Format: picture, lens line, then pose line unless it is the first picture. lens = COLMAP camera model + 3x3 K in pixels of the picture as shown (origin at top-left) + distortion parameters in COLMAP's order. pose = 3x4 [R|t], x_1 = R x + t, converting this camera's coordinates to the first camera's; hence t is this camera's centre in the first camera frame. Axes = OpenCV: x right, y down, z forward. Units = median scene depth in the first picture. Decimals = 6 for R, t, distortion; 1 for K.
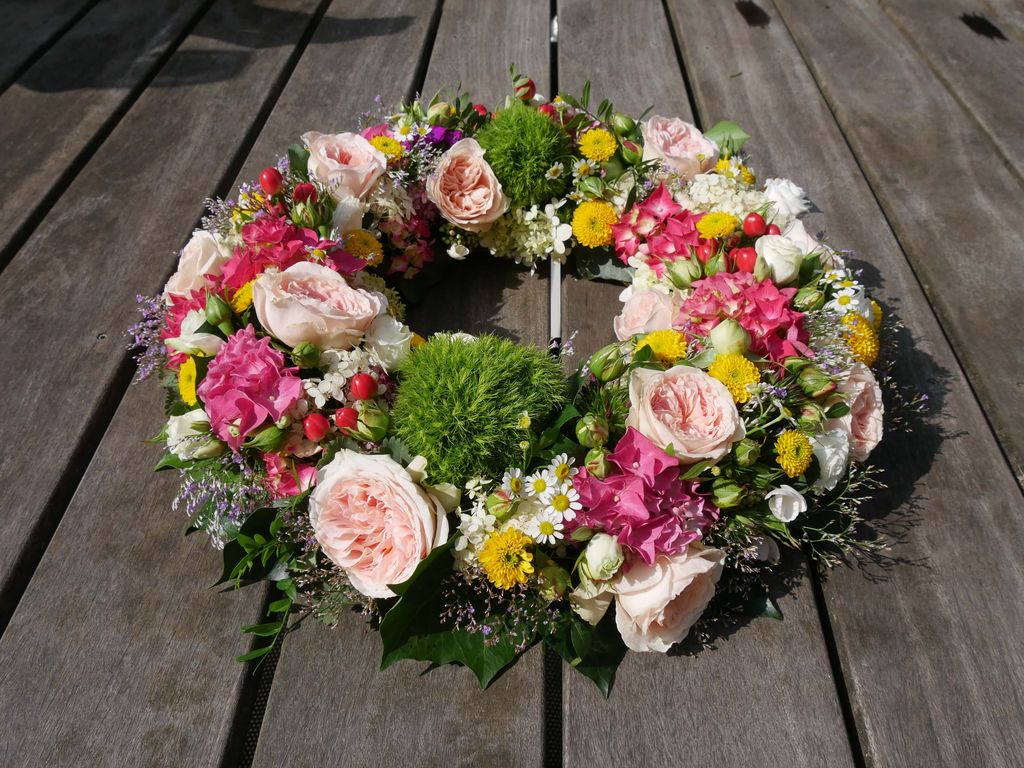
lens RADIAL K [[838.3, 0, 512.0], [0, 838.3, 384.0], [0, 0, 1]] dist [-0.056558, -0.002960]
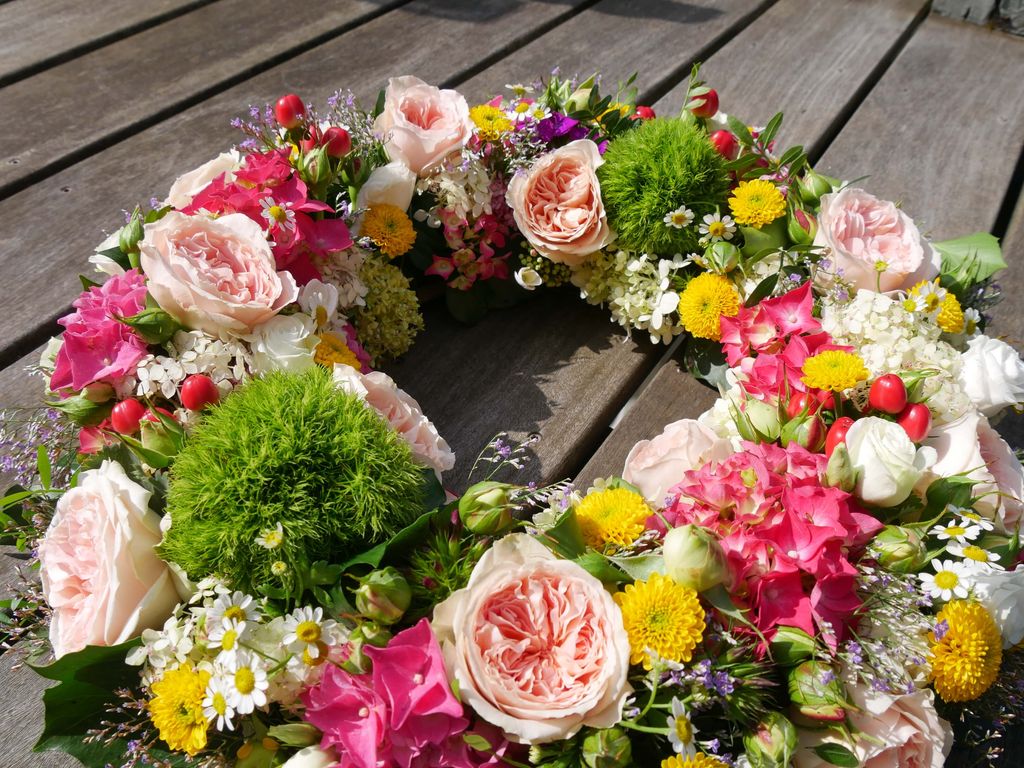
lens RADIAL K [[838.3, 0, 512.0], [0, 838.3, 384.0], [0, 0, 1]] dist [-0.056558, -0.002960]
pose [[0.857254, 0.379020, -0.348510, 0.230535], [-0.381811, 0.922049, 0.063602, -0.114766], [0.345450, 0.078542, 0.935145, 0.296116]]
